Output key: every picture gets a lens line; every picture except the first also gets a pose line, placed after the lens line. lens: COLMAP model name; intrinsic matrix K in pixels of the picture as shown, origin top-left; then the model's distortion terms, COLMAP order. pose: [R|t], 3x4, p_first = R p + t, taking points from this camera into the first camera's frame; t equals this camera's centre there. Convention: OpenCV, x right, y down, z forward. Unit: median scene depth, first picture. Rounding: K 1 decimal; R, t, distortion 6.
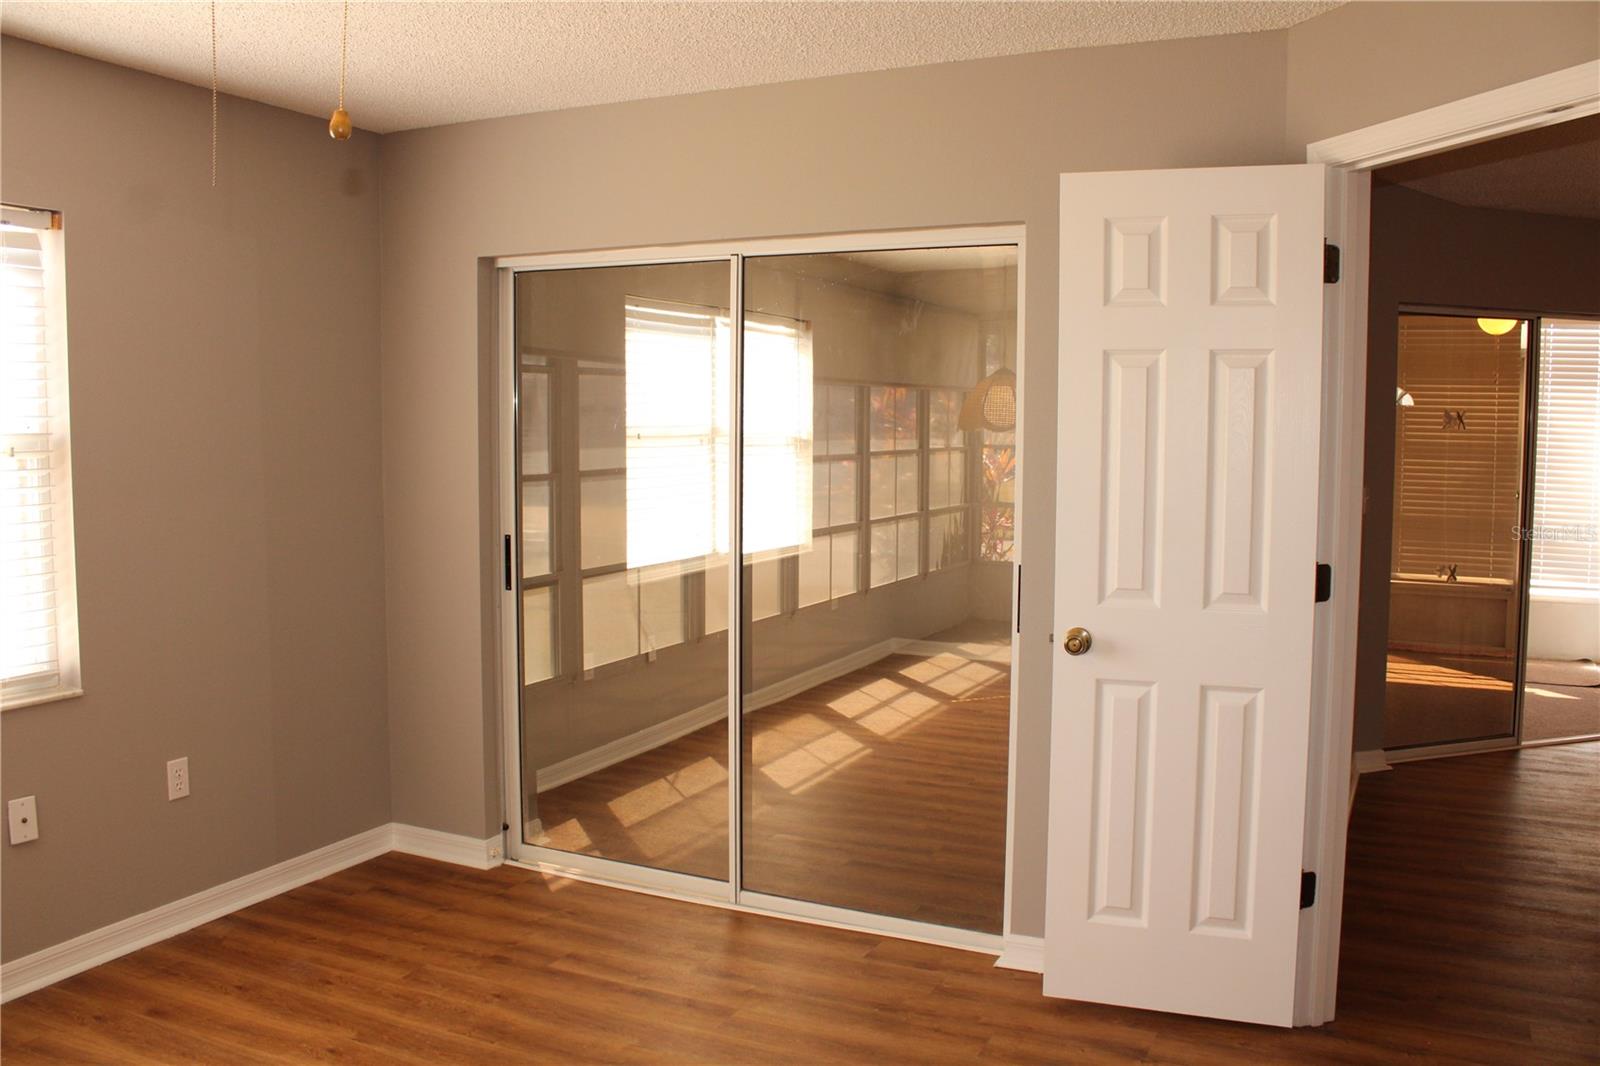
lens RADIAL K [[1344.8, 0, 814.3], [0, 1344.8, 530.6], [0, 0, 1]] dist [-0.167667, 0.149784]
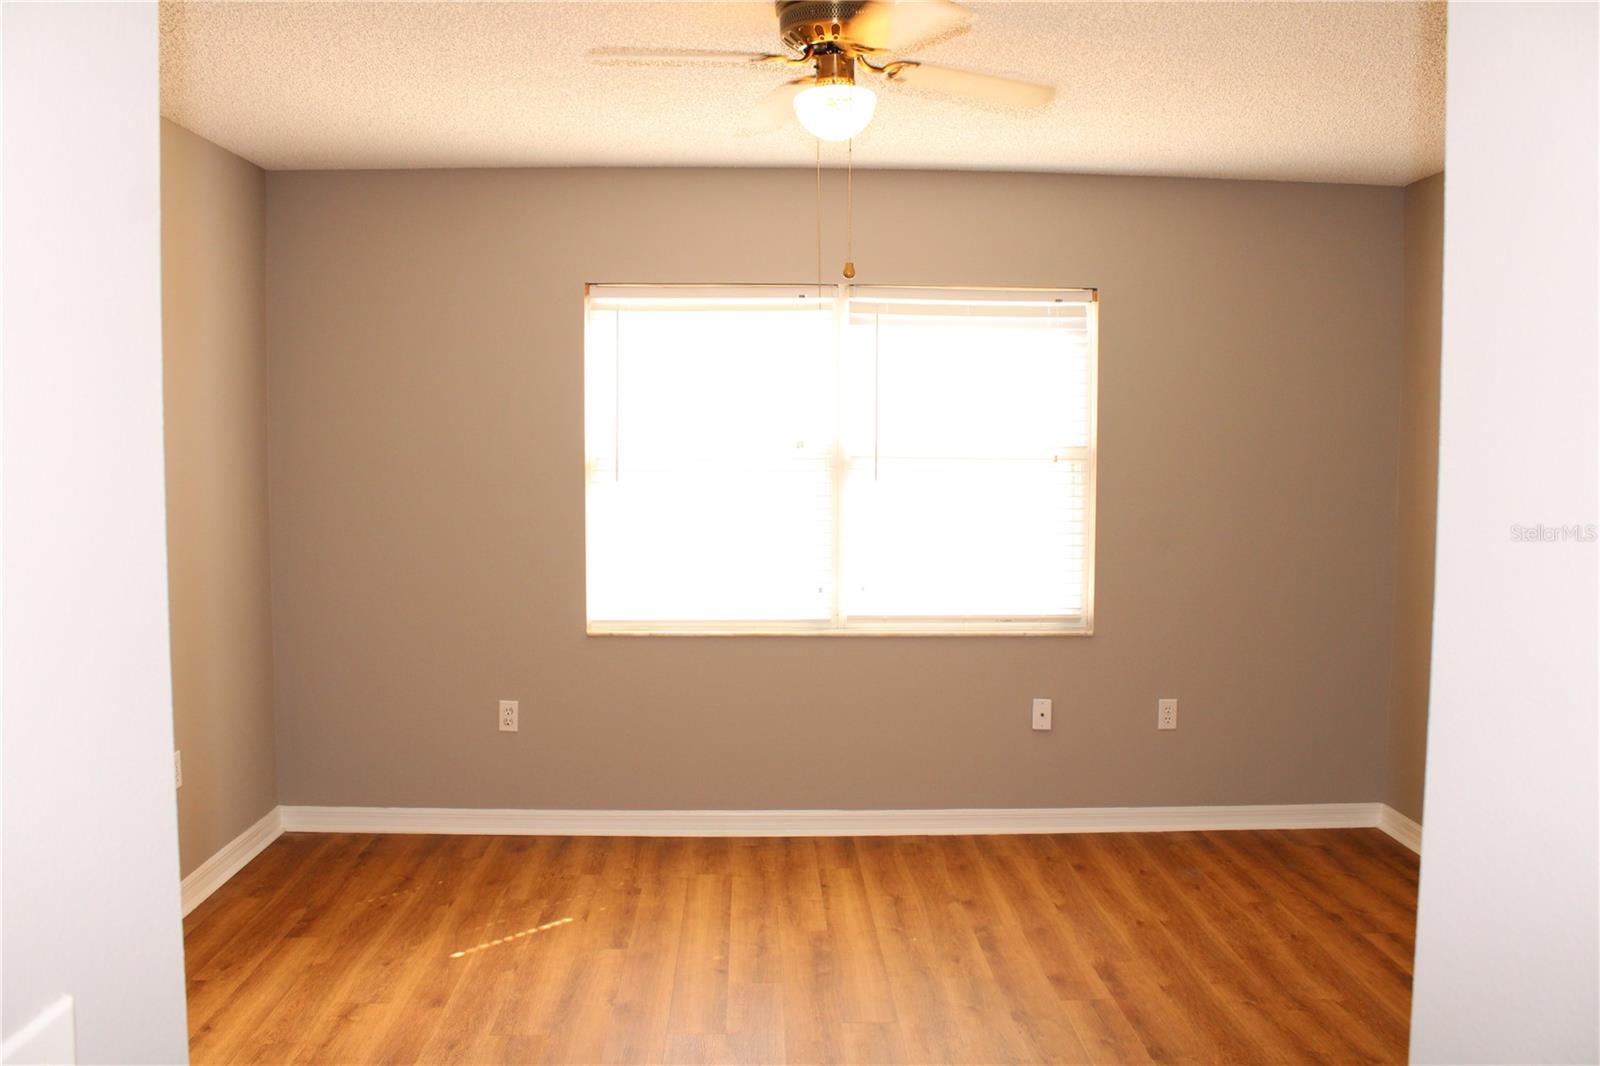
lens RADIAL K [[1344.8, 0, 814.3], [0, 1344.8, 530.6], [0, 0, 1]] dist [-0.167667, 0.149784]
pose [[0.459496, 0.062995, -0.885943, 0.555238], [-0.077942, 0.996493, 0.030431, -0.004972], [0.884753, 0.055069, 0.462795, 0.069200]]
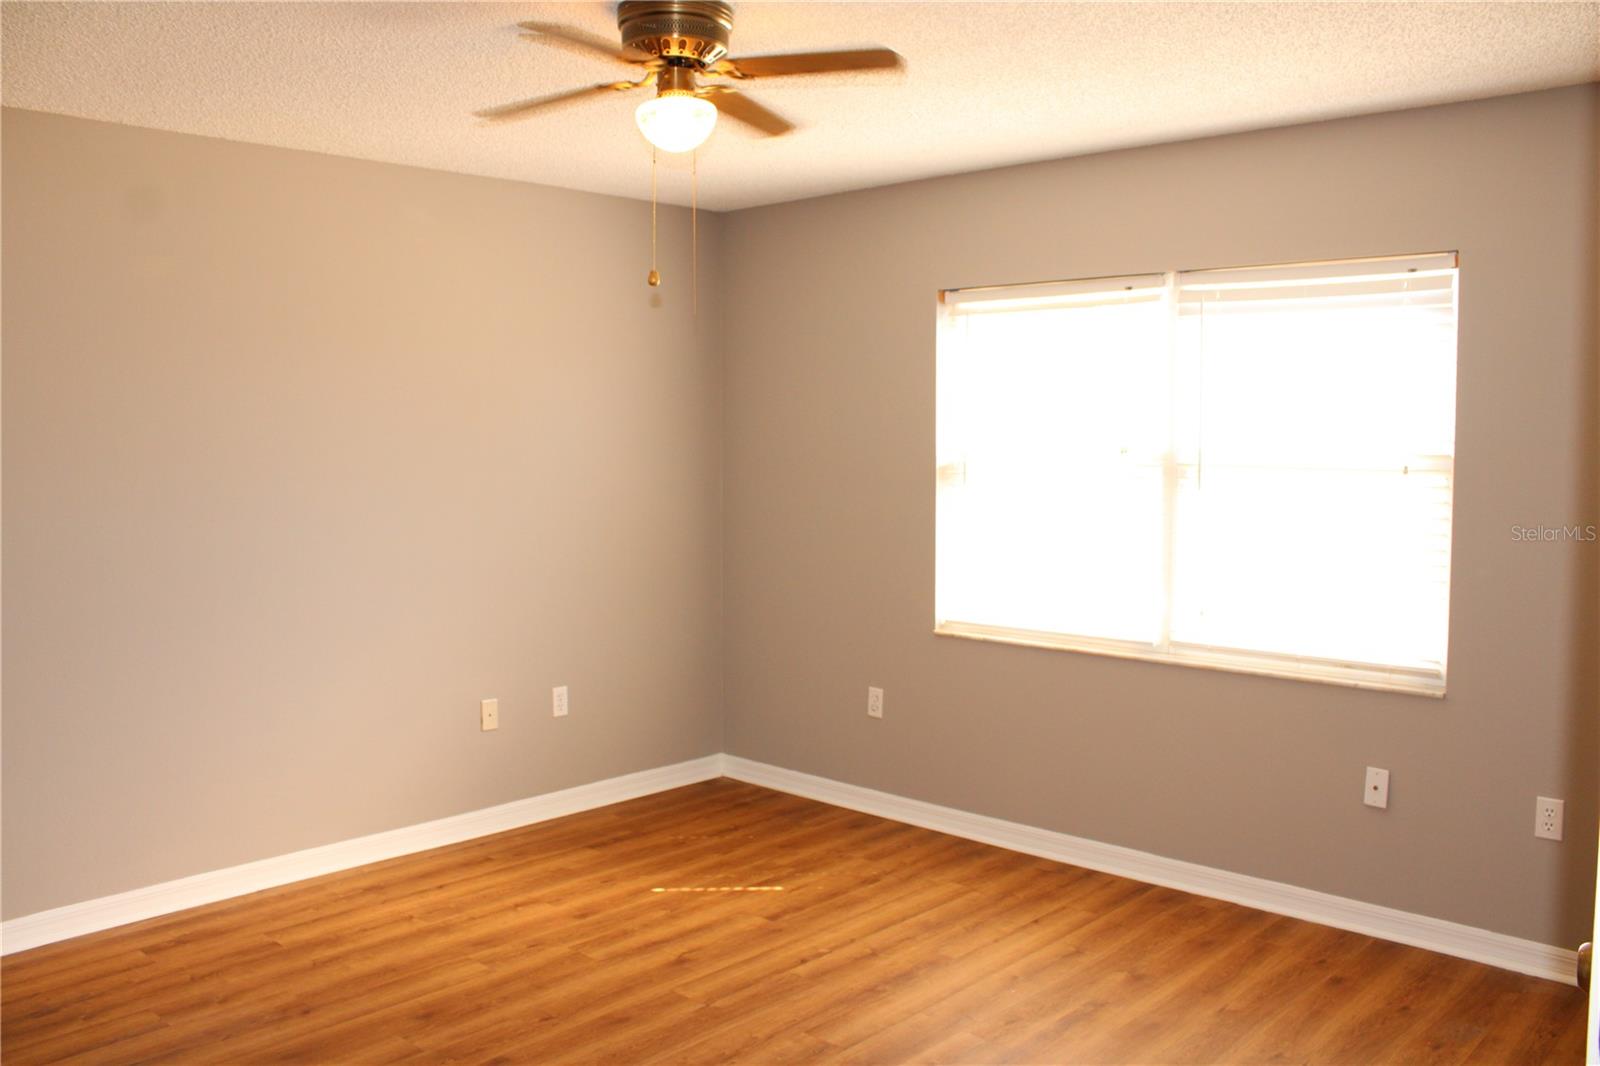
lens RADIAL K [[1344.8, 0, 814.3], [0, 1344.8, 530.6], [0, 0, 1]] dist [-0.167667, 0.149784]
pose [[-0.305473, 0.065315, -0.949958, 0.614032], [-0.081836, 0.992153, 0.094532, -0.070597], [0.948678, 0.106617, -0.297731, 0.811811]]
